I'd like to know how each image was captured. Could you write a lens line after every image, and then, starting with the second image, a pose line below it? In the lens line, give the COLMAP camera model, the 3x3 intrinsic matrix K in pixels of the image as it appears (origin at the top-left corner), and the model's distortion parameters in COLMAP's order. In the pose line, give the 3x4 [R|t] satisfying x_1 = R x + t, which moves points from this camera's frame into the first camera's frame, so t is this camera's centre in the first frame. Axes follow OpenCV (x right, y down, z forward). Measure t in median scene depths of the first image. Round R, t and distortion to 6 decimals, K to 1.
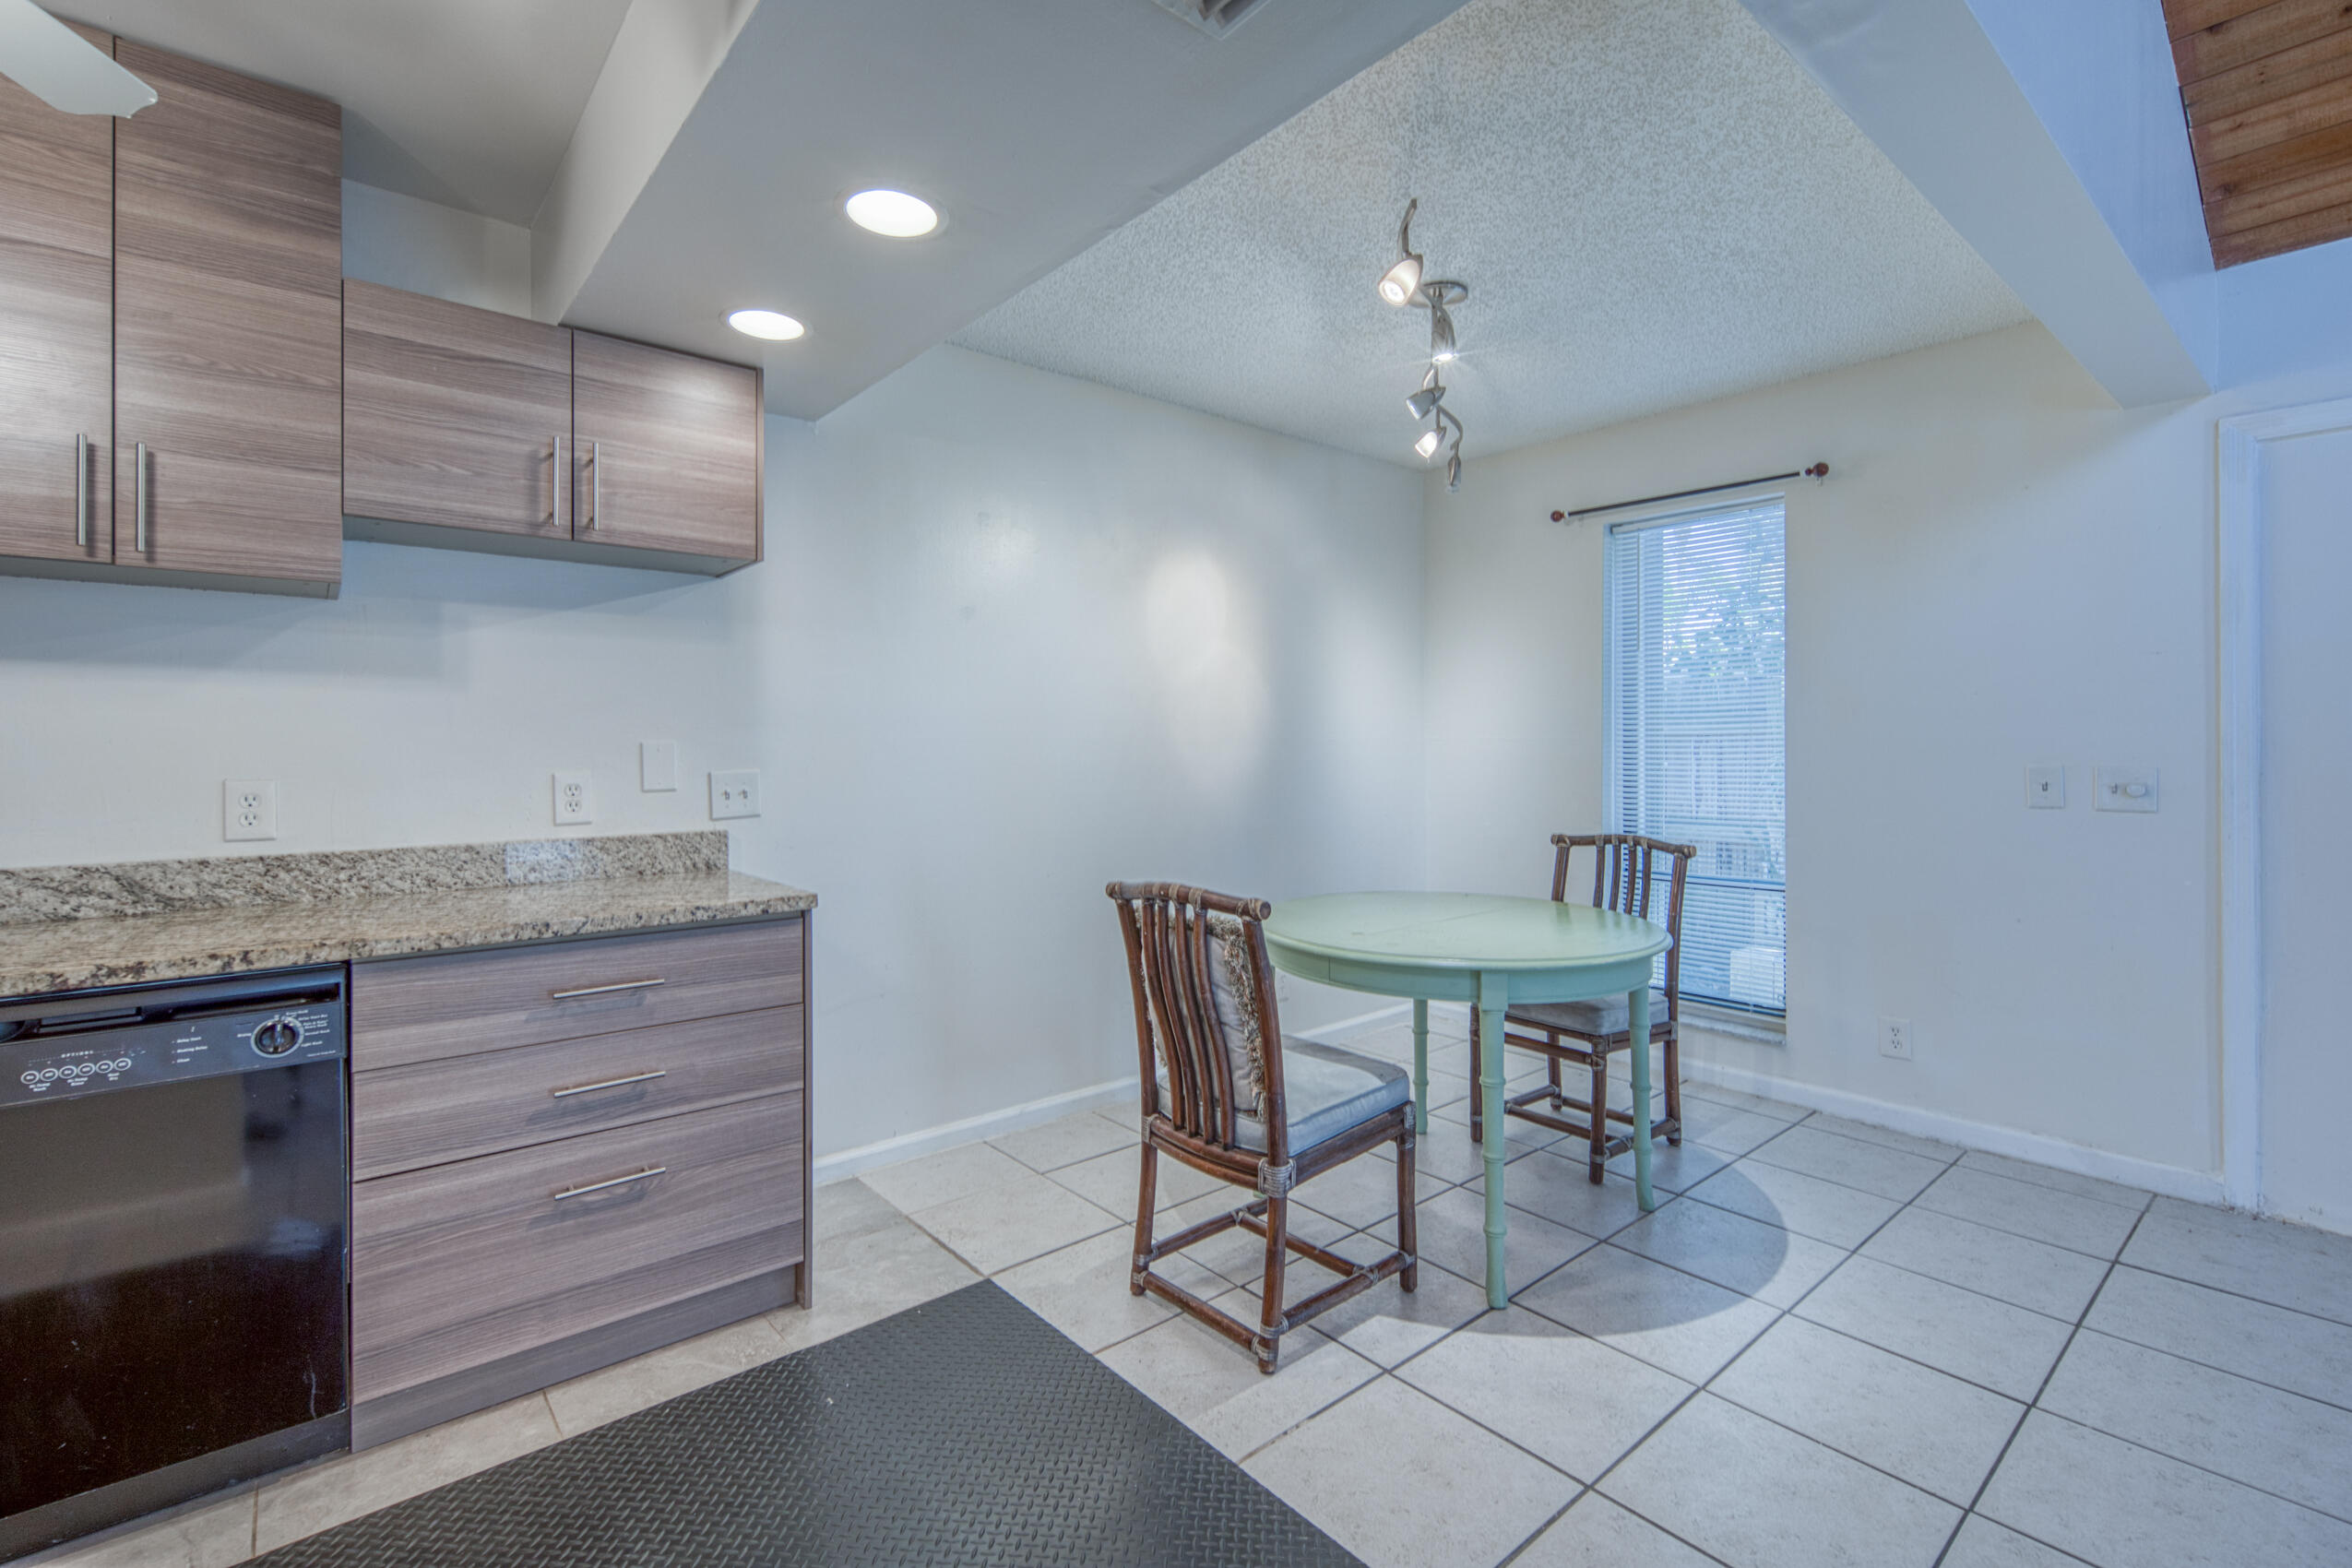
lens RADIAL K [[1045.0, 0, 1188.7], [0, 1045.0, 744.9], [0, 0, 1]] dist [0.012401, -0.004616]
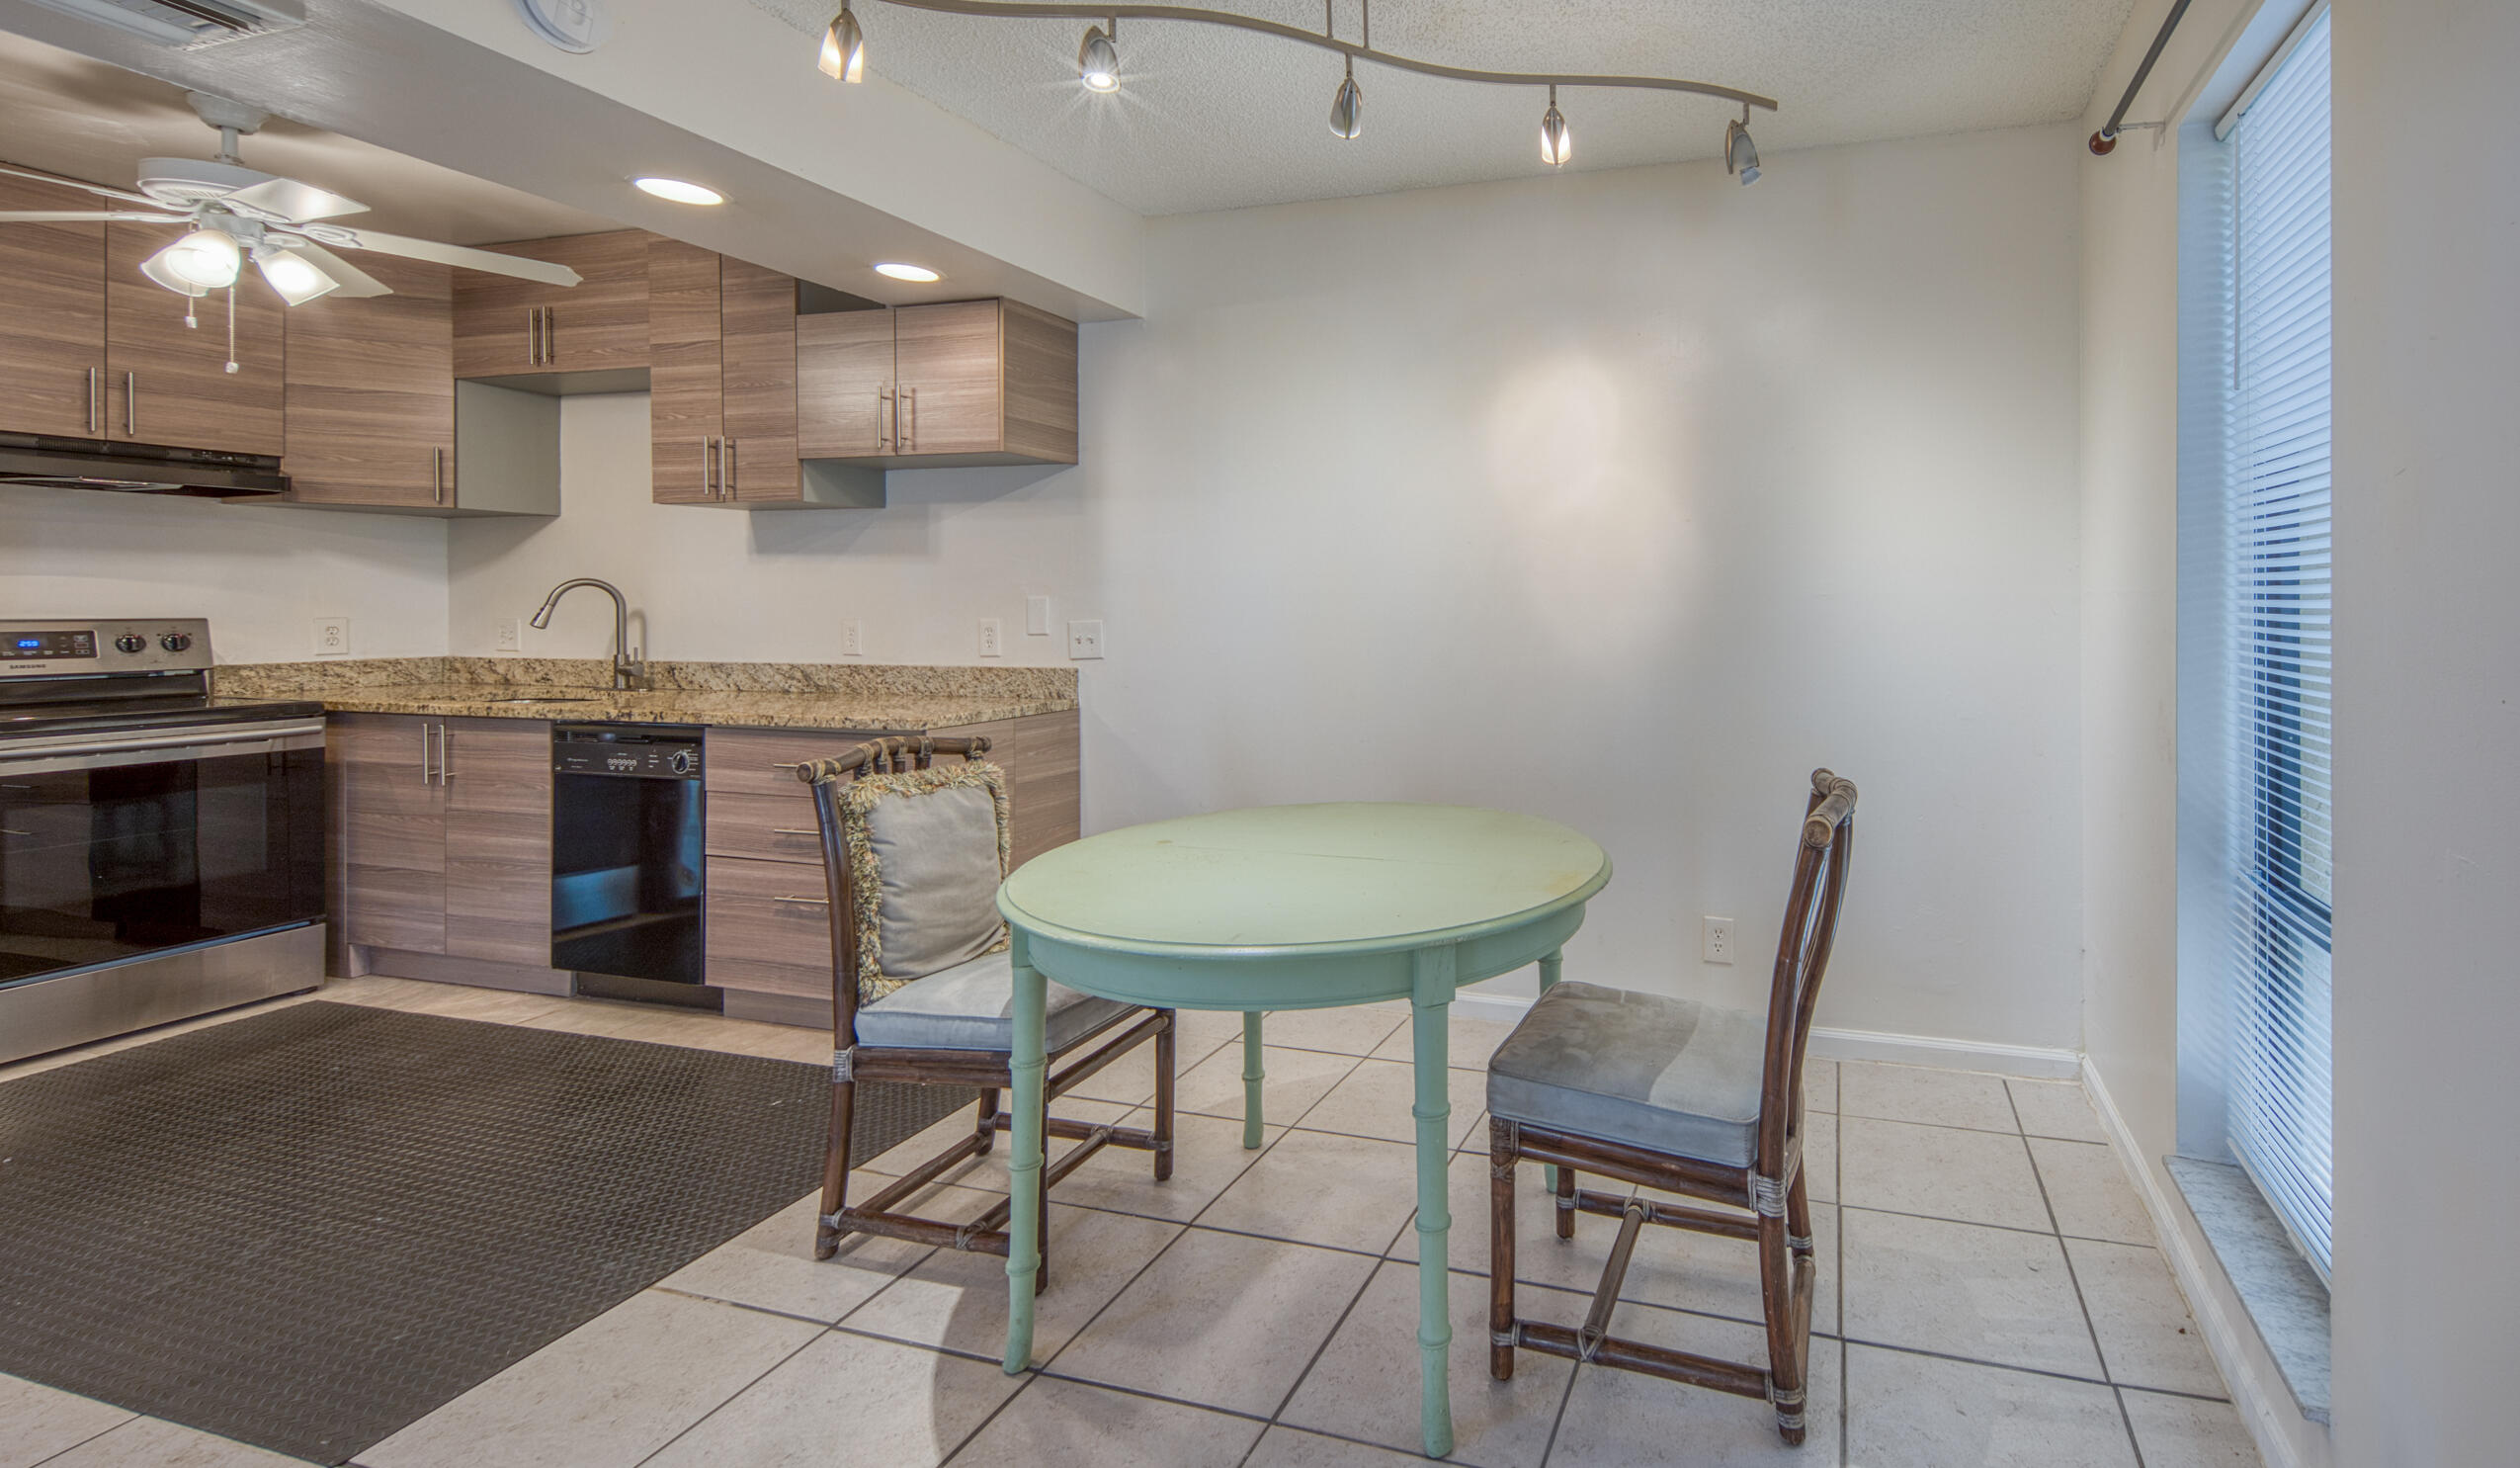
lens RADIAL K [[1094.3, 0, 1563.8], [0, 1094.3, 612.3], [0, 0, 1]] dist [0.005295, 0.000154]
pose [[0.563806, 0.012201, -0.825817, 1.200876], [-0.001505, 0.999904, 0.013745, -0.004414], [0.825906, -0.006506, 0.563770, 0.938166]]
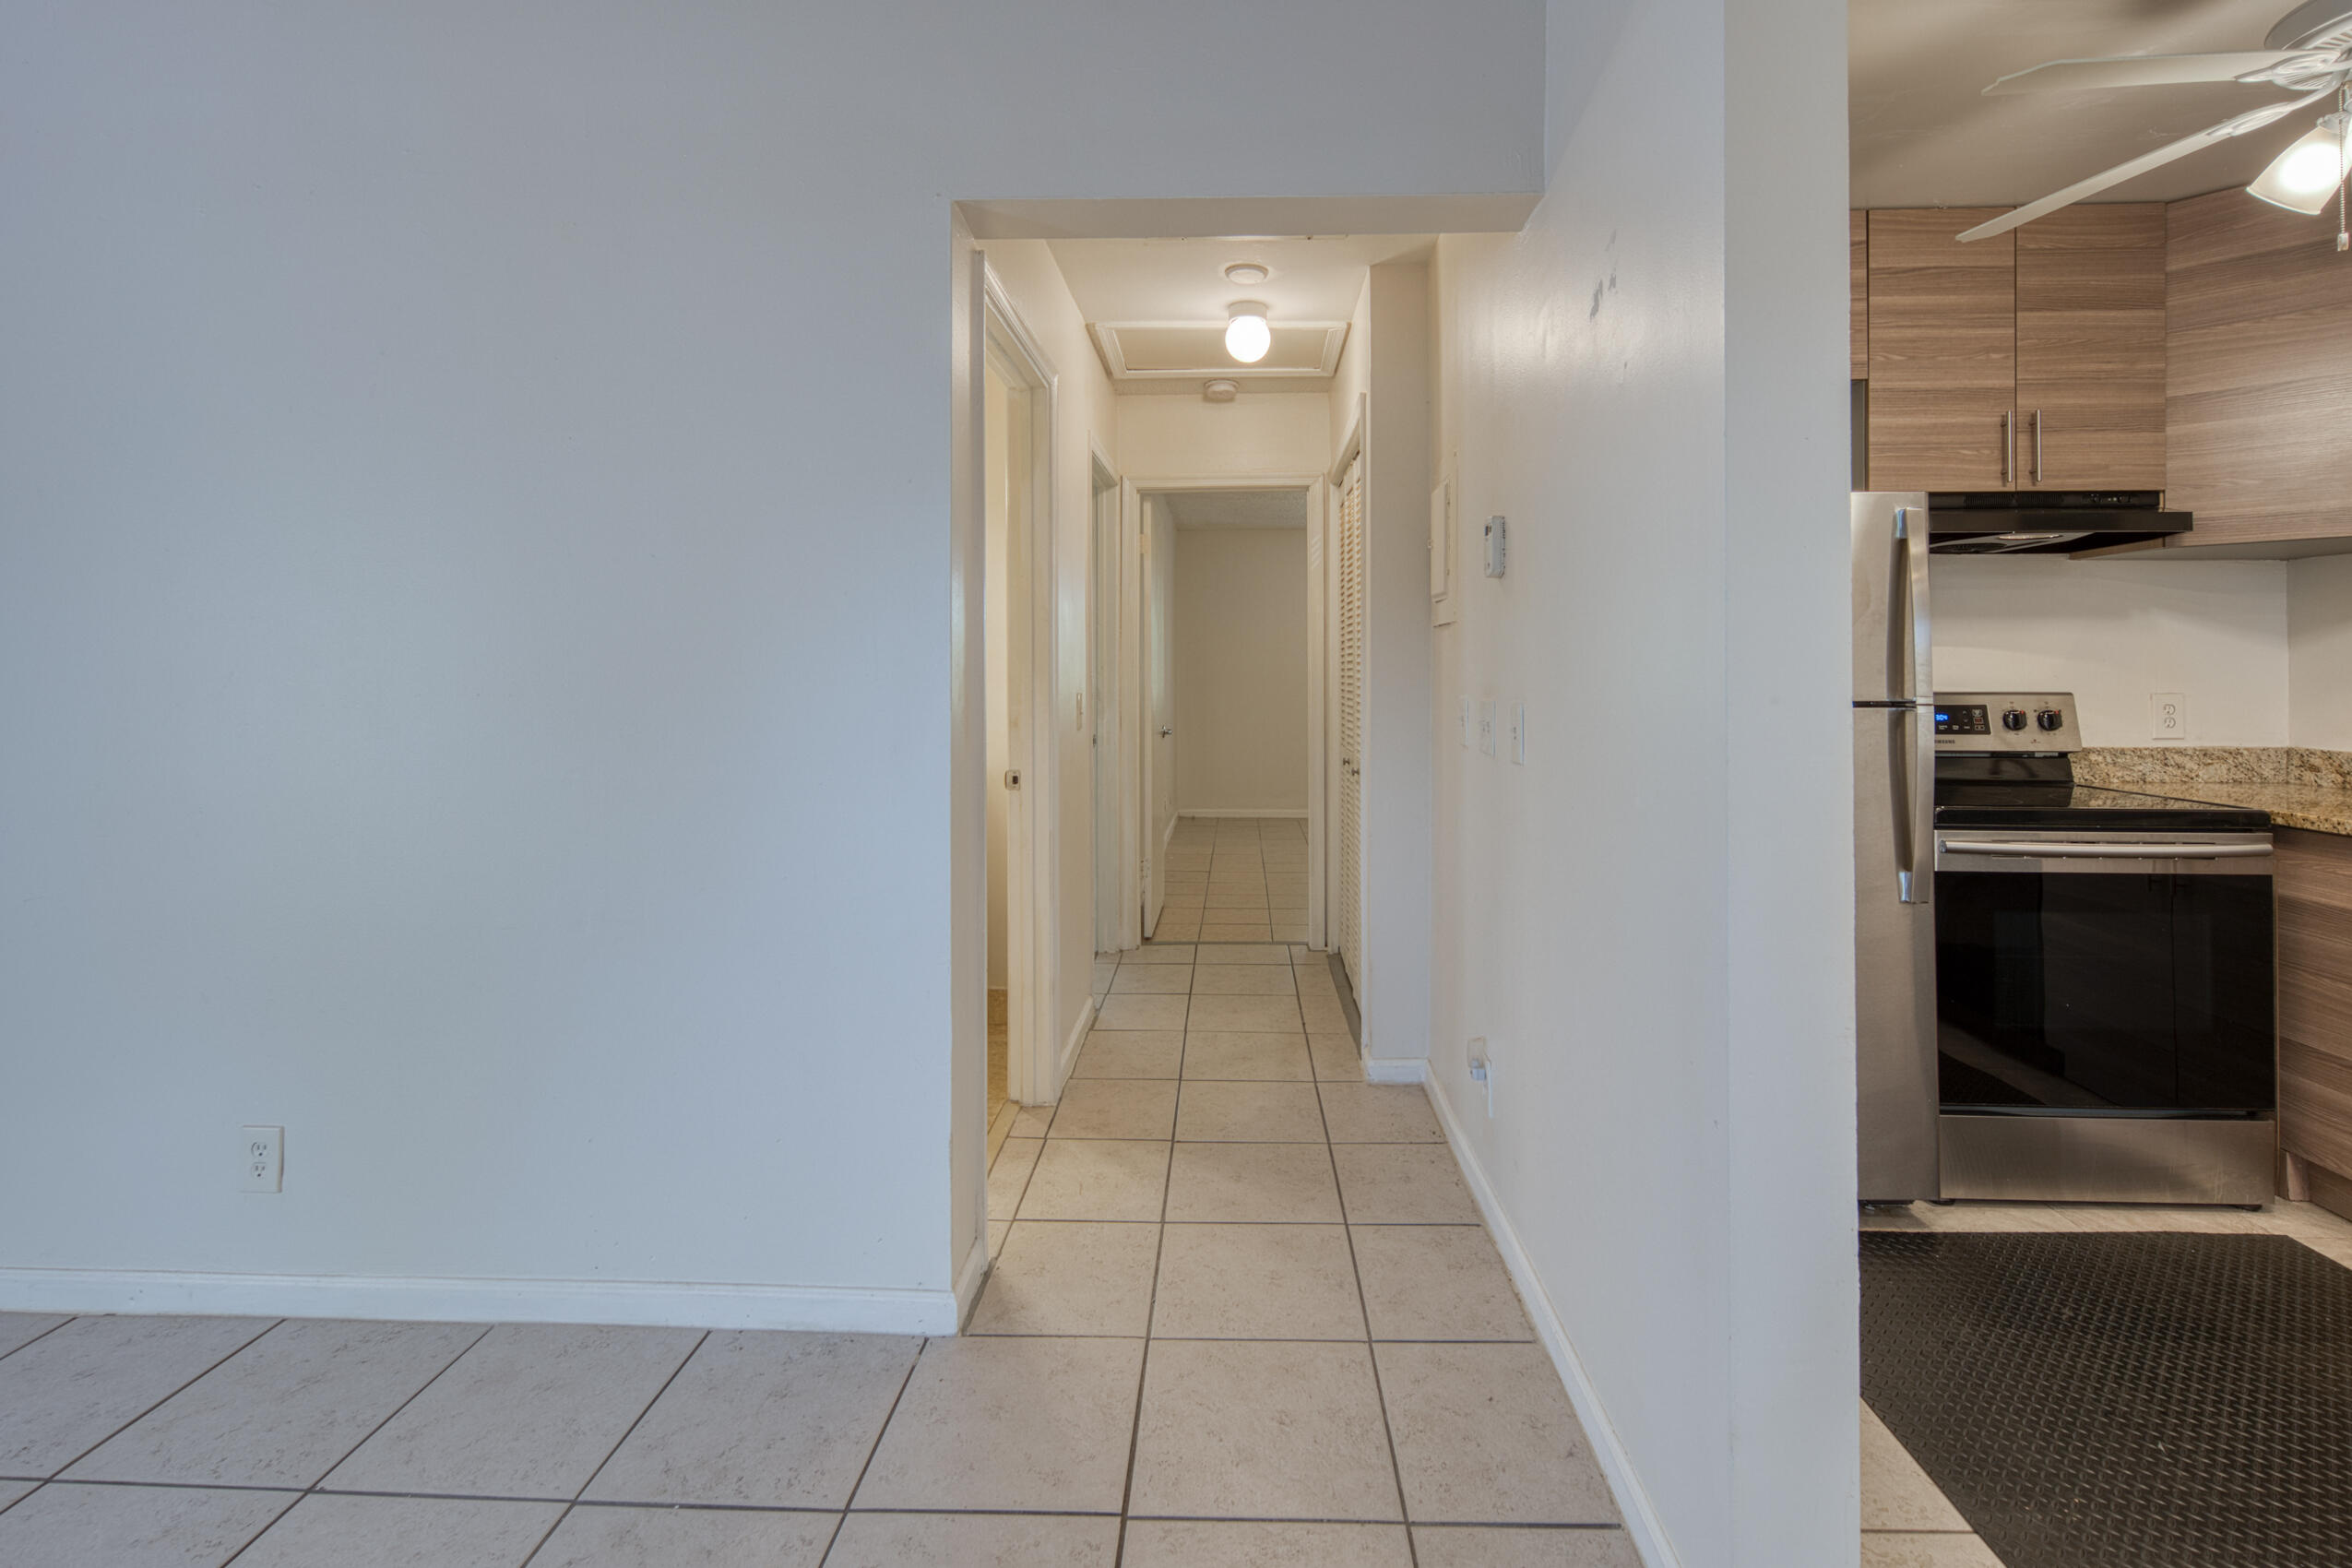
lens RADIAL K [[1045.0, 0, 1202.3], [0, 1045.0, 652.5], [0, 0, 1]] dist [0.012401, -0.004616]
pose [[-0.674025, -0.008364, -0.738661, 0.425181], [0.004734, 0.999866, -0.015642, -0.004810], [0.738693, -0.014040, -0.673896, 0.268437]]
